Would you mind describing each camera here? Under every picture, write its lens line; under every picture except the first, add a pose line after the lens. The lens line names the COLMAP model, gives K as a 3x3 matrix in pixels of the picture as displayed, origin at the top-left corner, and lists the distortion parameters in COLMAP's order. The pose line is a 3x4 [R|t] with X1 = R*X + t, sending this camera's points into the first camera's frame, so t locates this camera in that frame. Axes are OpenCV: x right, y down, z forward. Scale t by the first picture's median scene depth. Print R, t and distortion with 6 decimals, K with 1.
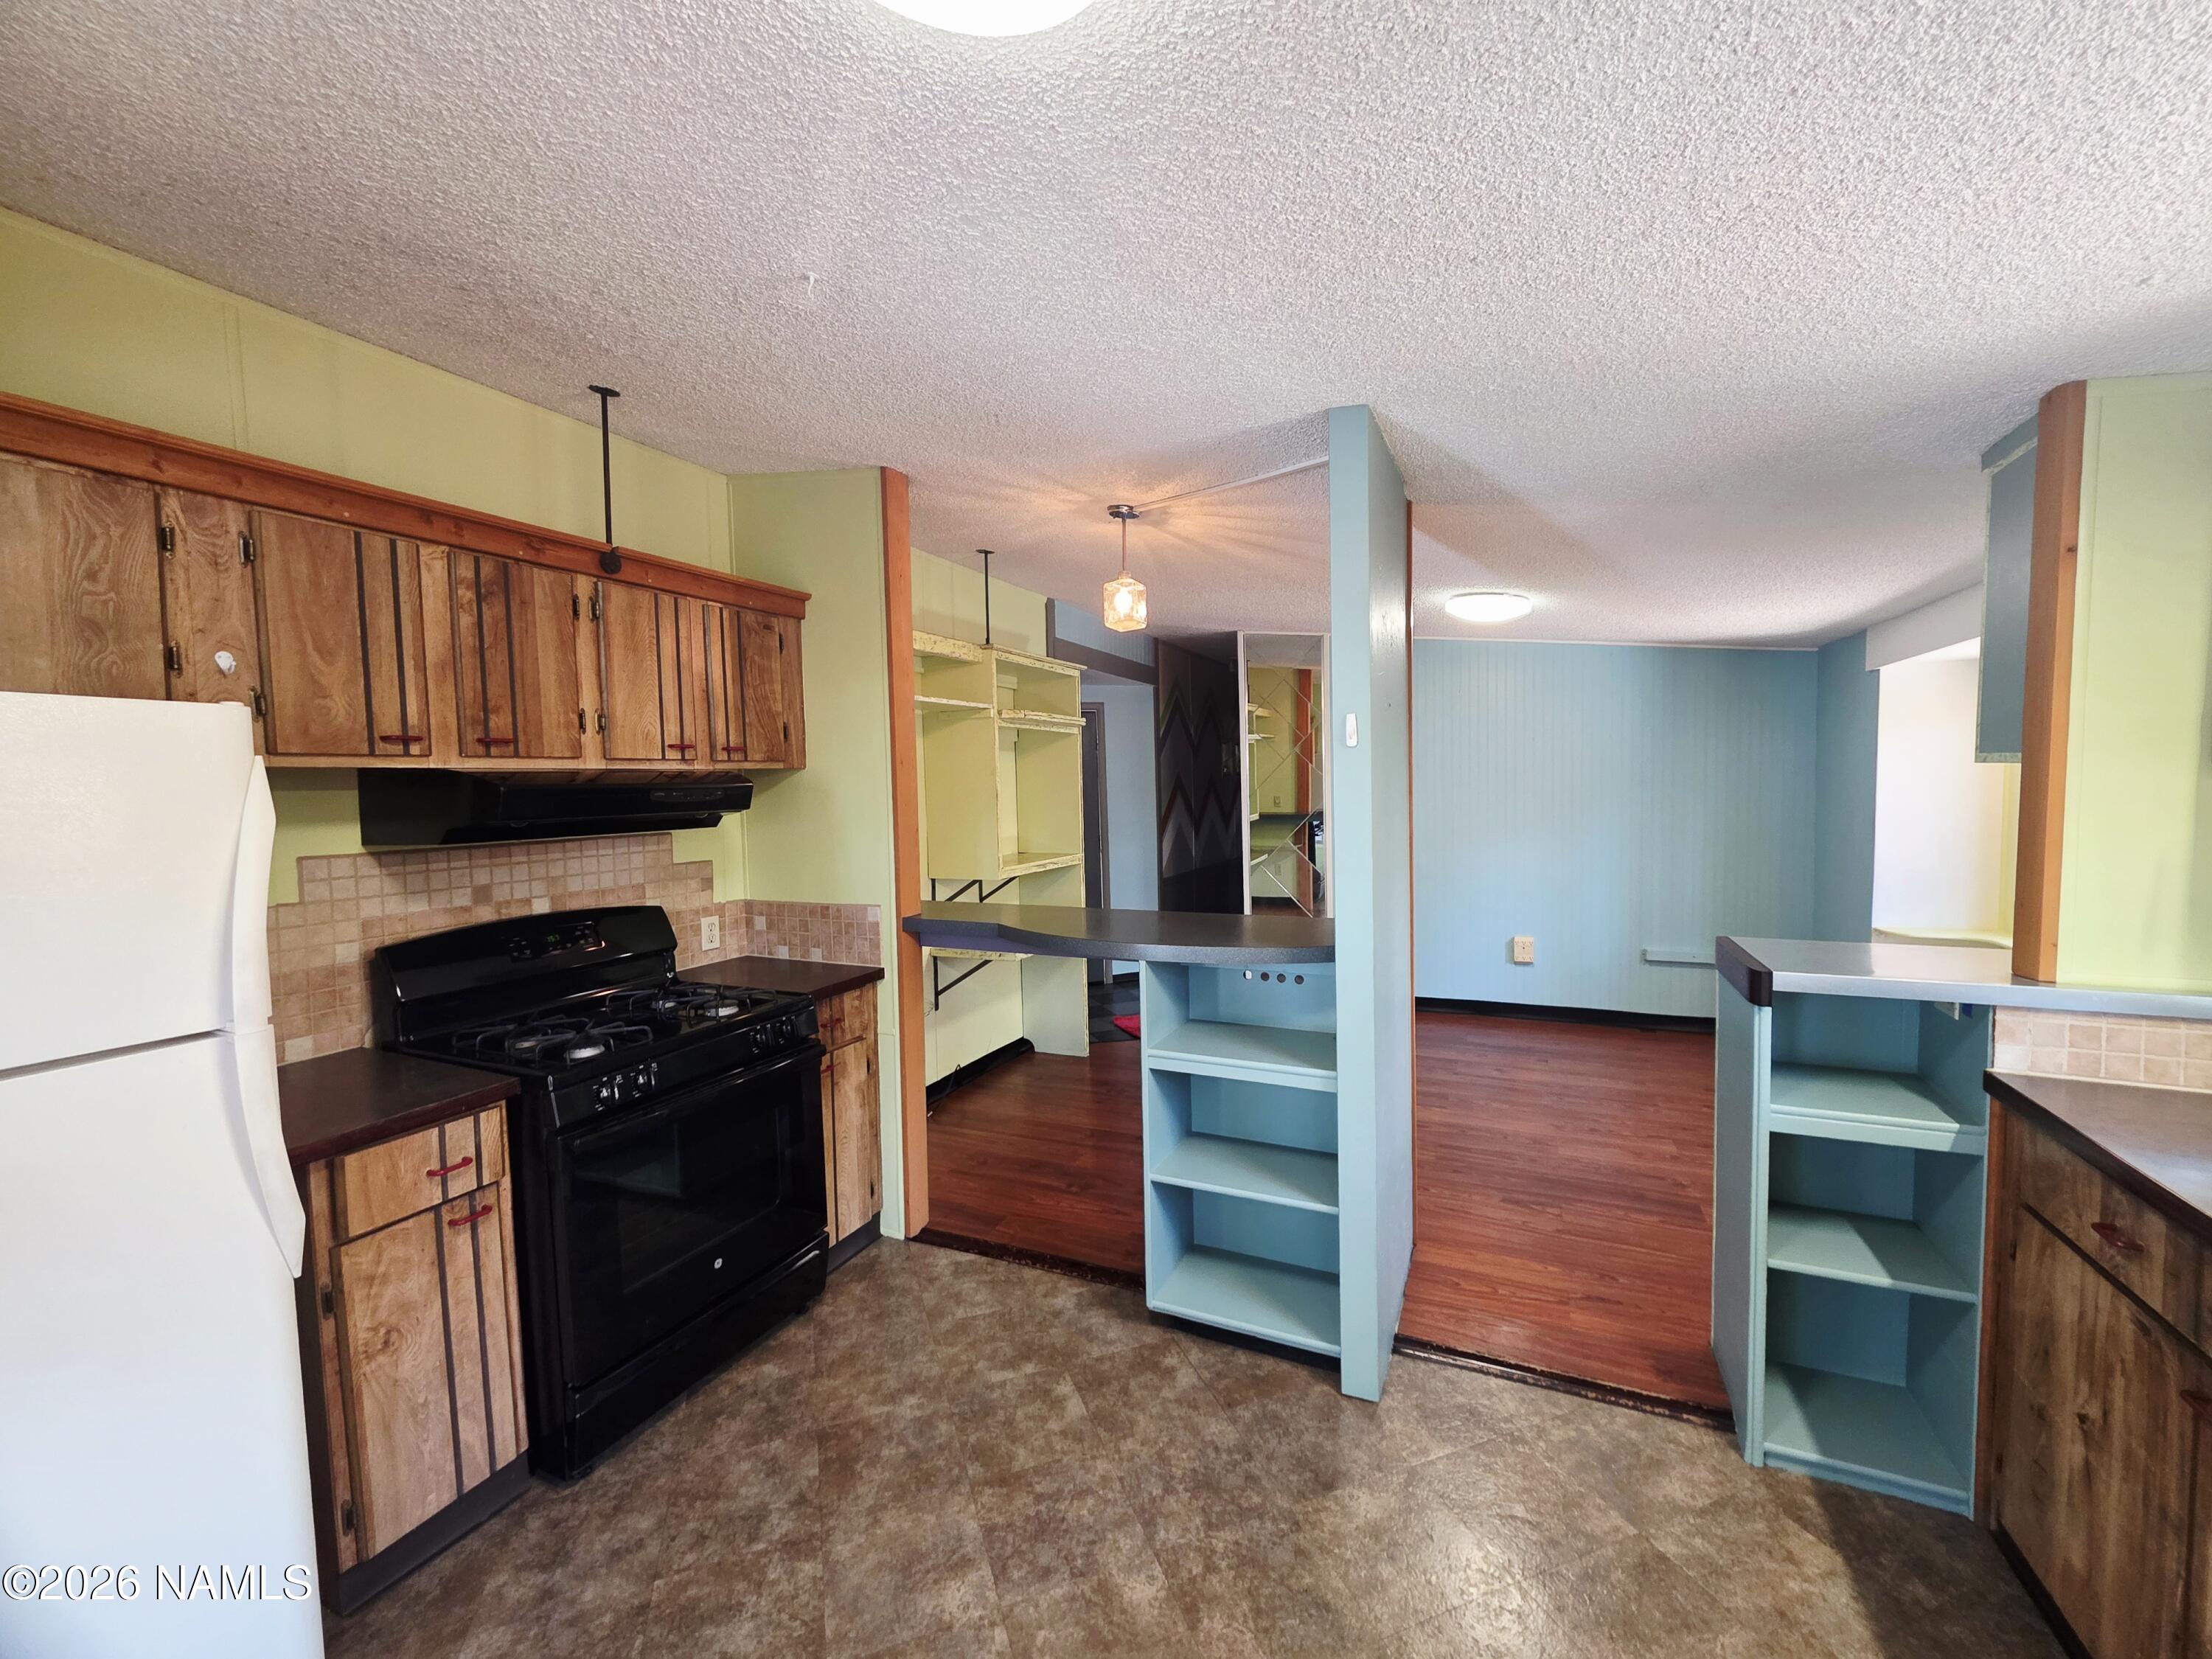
lens RADIAL K [[886.4, 0, 1109.5], [0, 886.4, 821.5], [0, 0, 1]] dist [-0.000519, -0.000512]
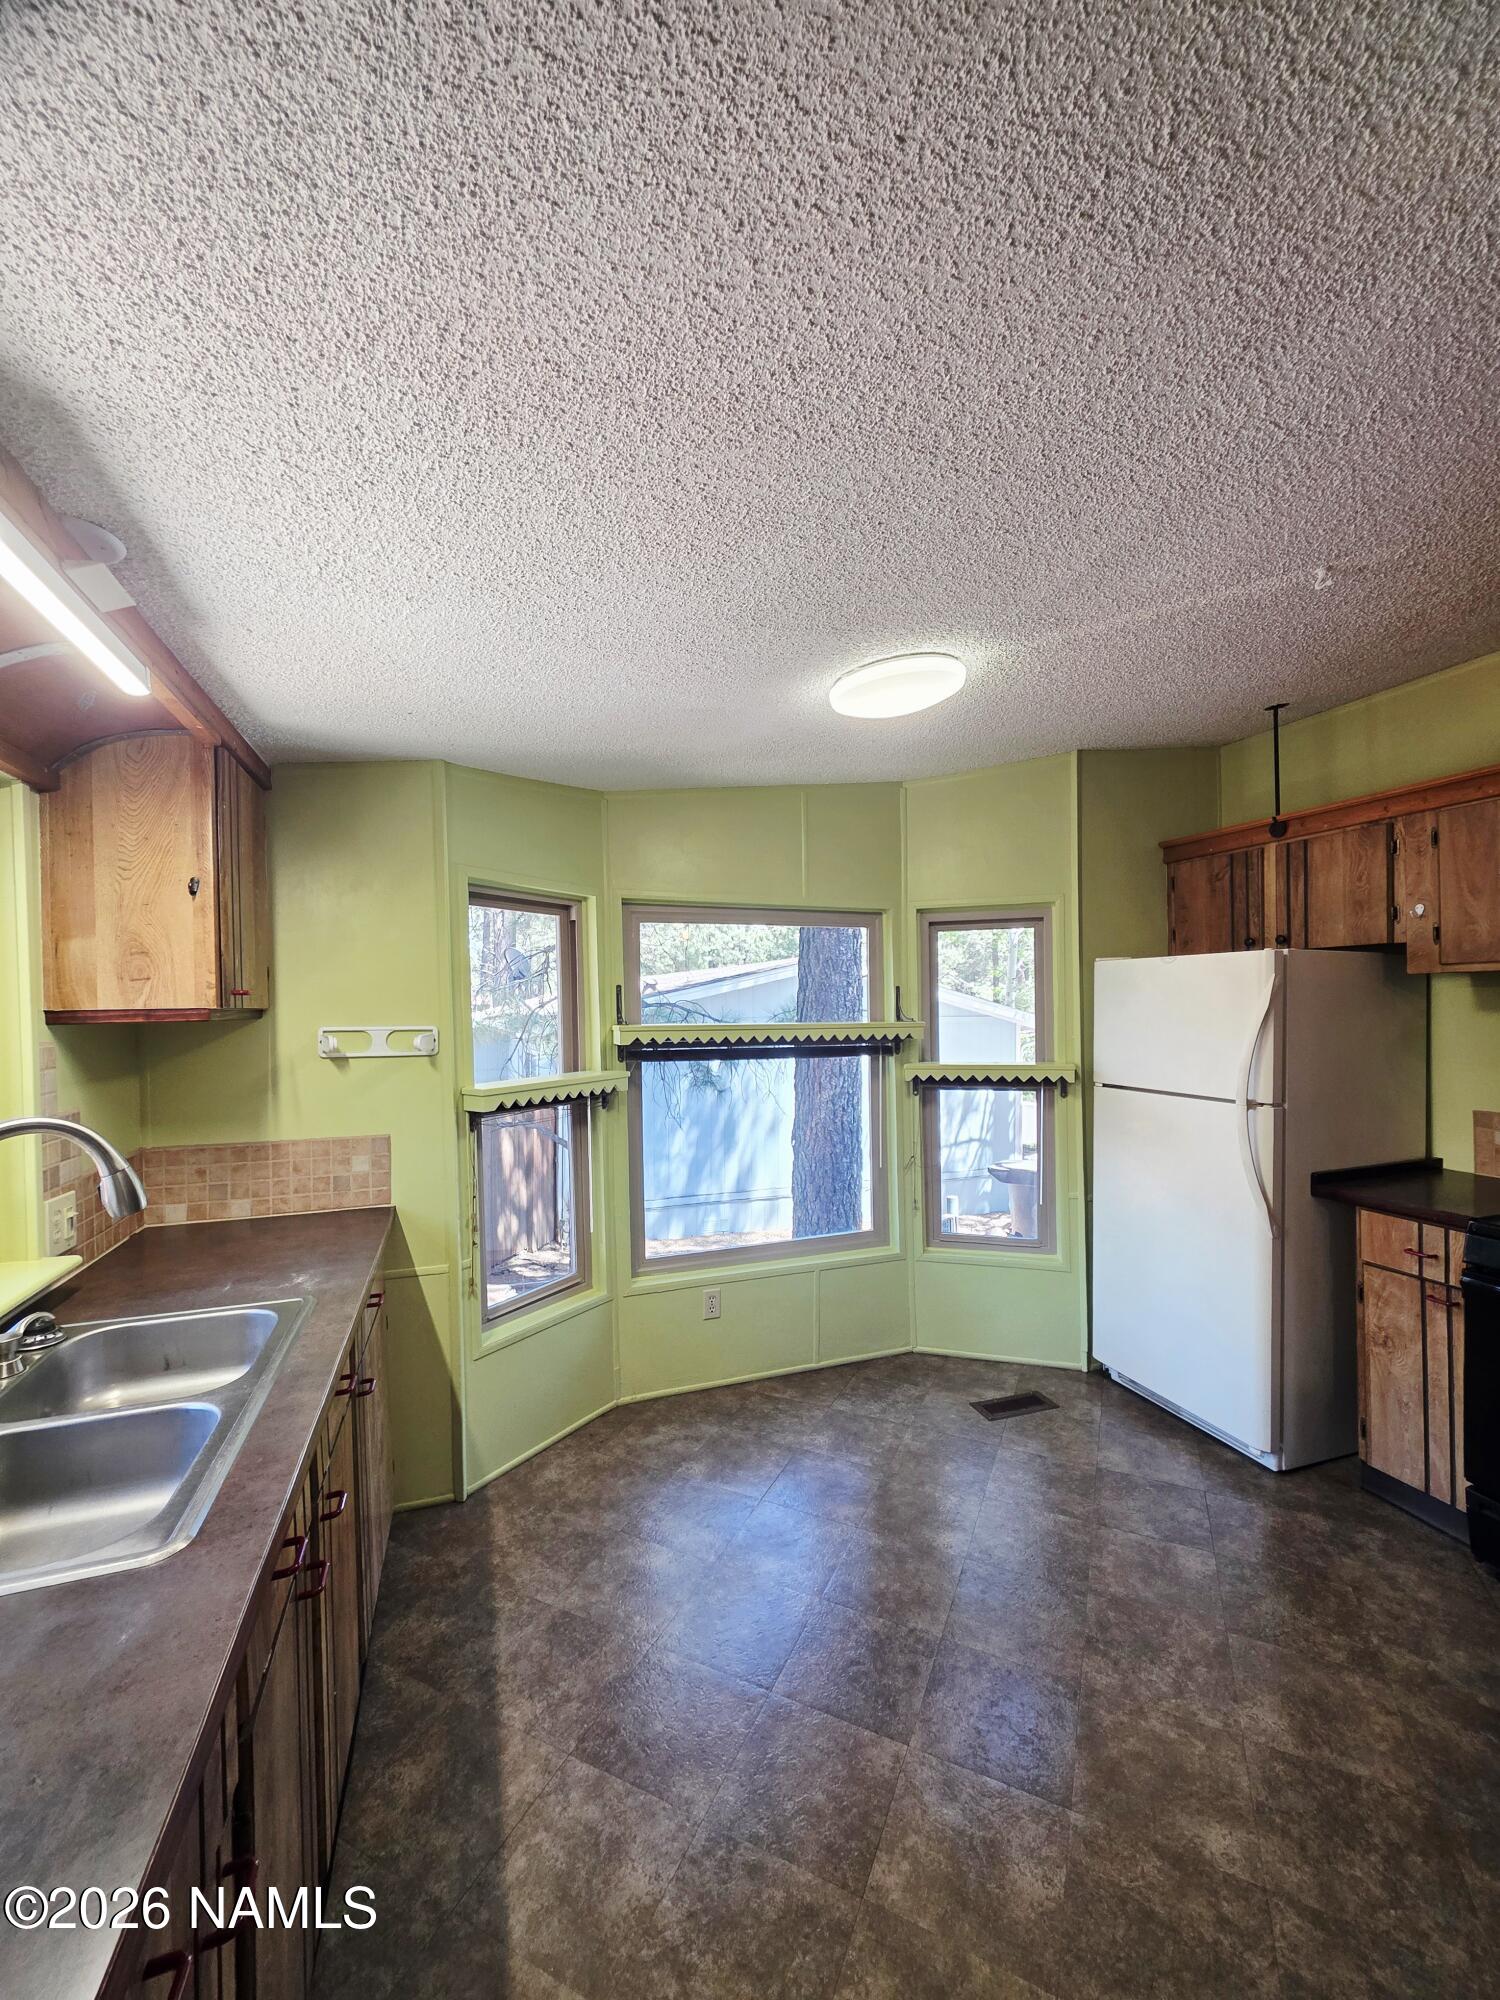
lens RADIAL K [[801.4, 0, 745.0], [0, 801.4, 1007.8], [0, 0, 1]] dist [-0.000519, -0.000512]
pose [[-0.725144, 0.024670, -0.688155, 0.906006], [-0.009856, 0.998884, 0.046195, -0.051660], [0.688526, 0.040280, -0.724092, 1.154824]]
